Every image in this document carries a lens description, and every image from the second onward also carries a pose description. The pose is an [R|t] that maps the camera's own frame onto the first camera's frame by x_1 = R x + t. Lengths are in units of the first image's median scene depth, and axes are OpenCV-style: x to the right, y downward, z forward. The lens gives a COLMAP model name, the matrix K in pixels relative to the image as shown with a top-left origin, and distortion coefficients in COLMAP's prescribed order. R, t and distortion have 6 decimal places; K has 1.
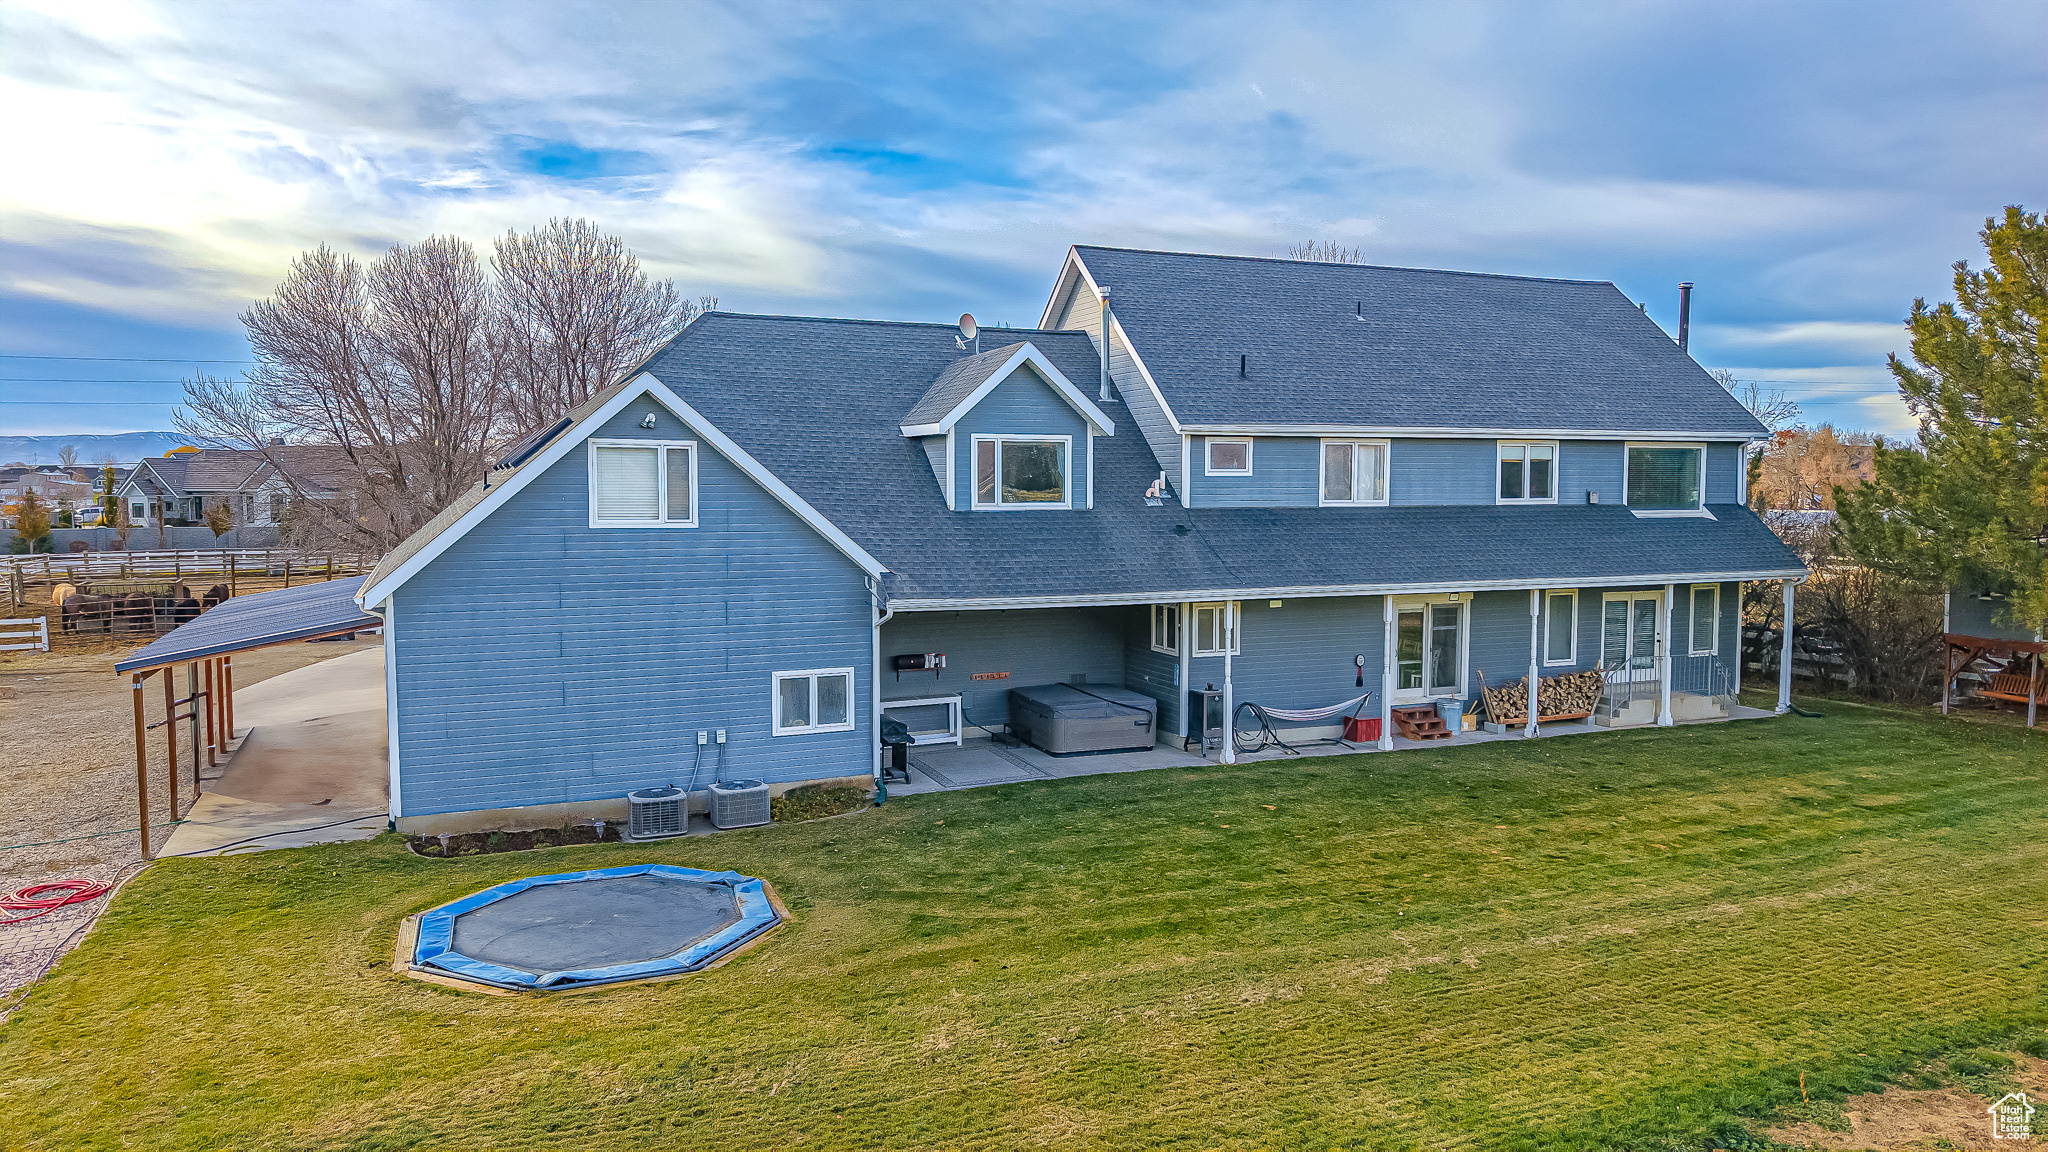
lens RADIAL K [[1369.5, 0, 1028.5], [0, 1369.5, 579.2], [0, 0, 1]] dist [0.023273, -0.024354]
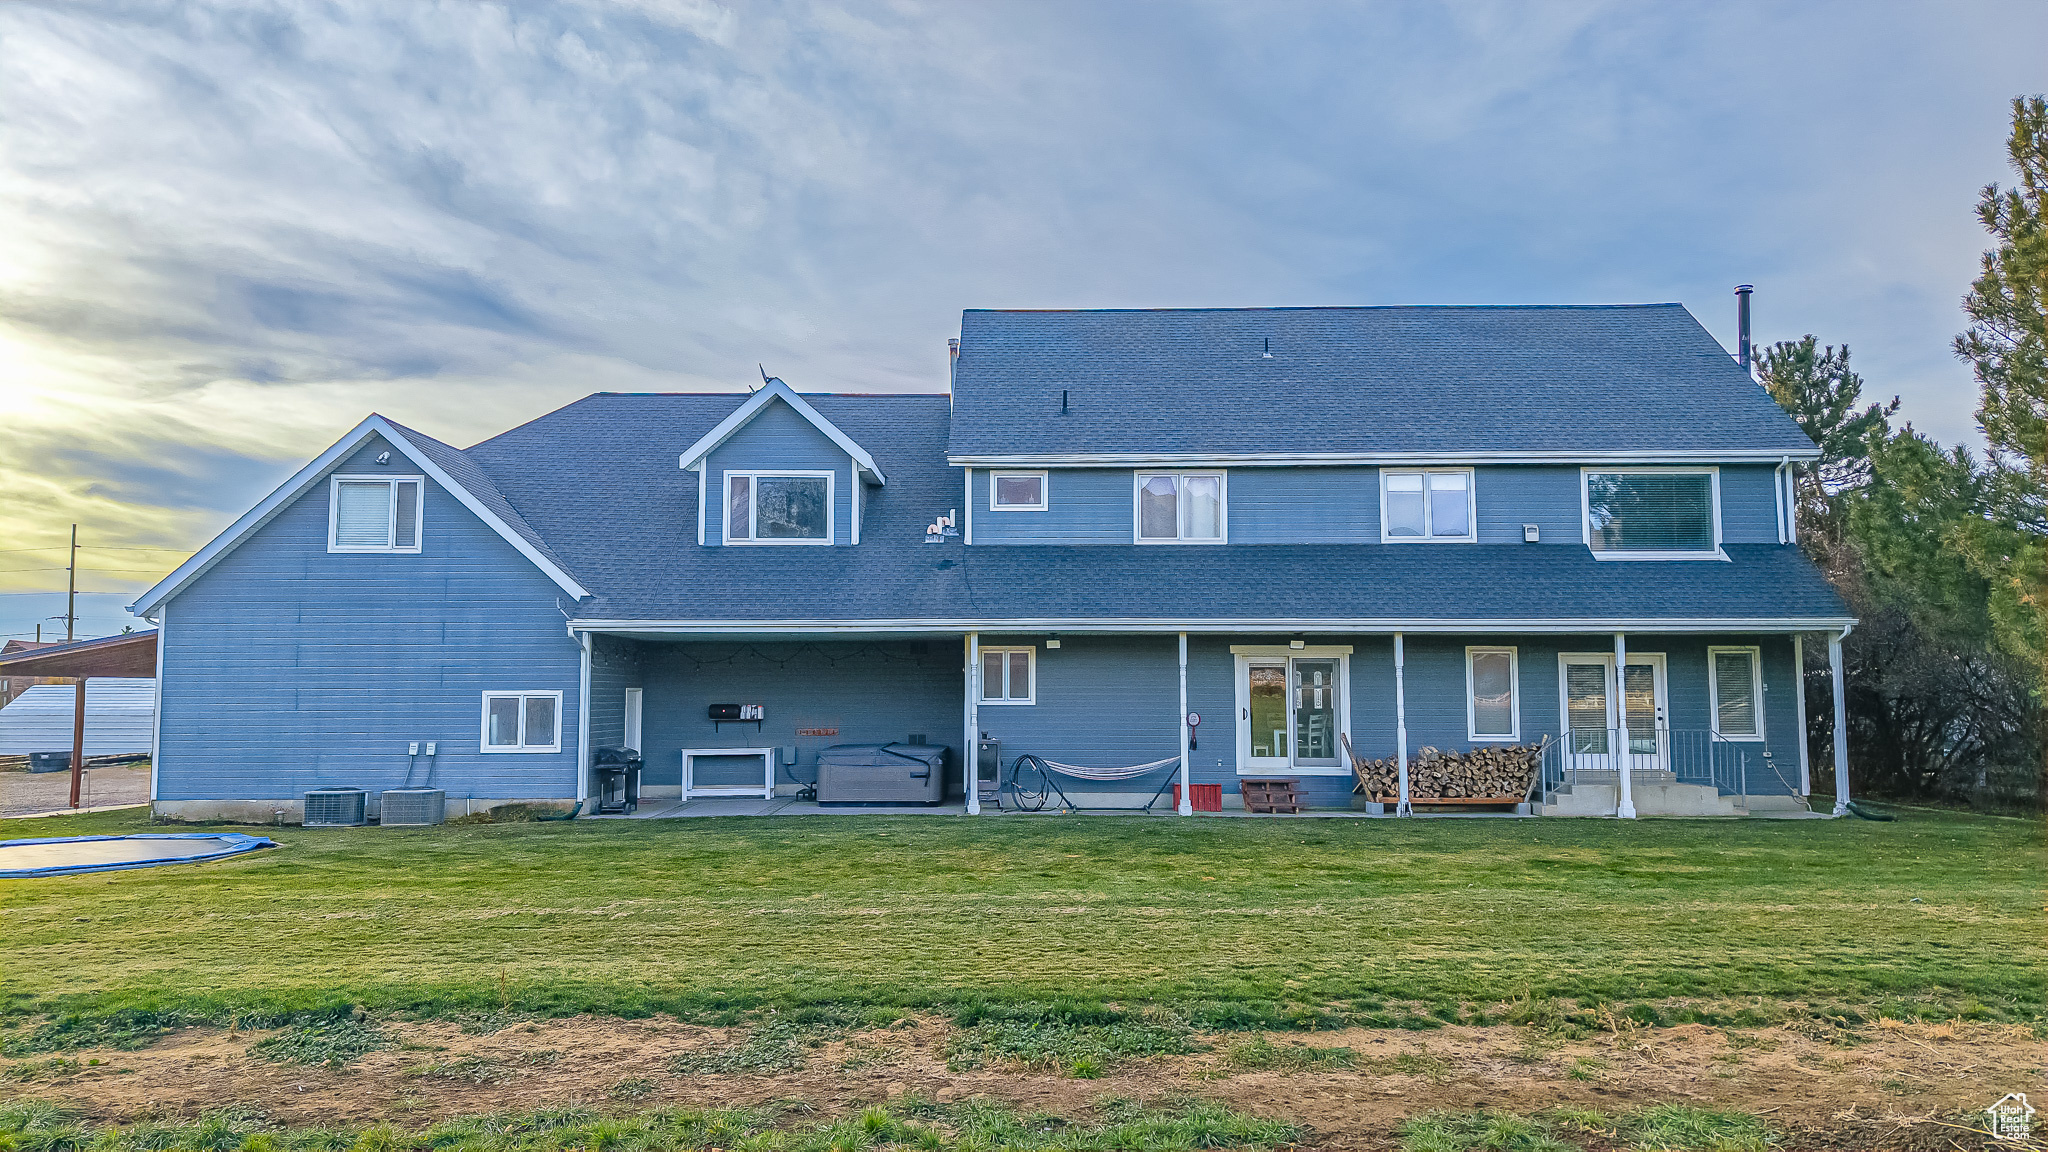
lens RADIAL K [[1369.5, 0, 1029.5], [0, 1369.5, 574.7], [0, 0, 1]] dist [0.023273, -0.024354]
pose [[0.918584, -0.035914, -0.393590, 0.526399], [-0.025961, 0.988229, -0.150764, 0.109363], [0.394371, 0.148708, 0.906839, 0.168261]]
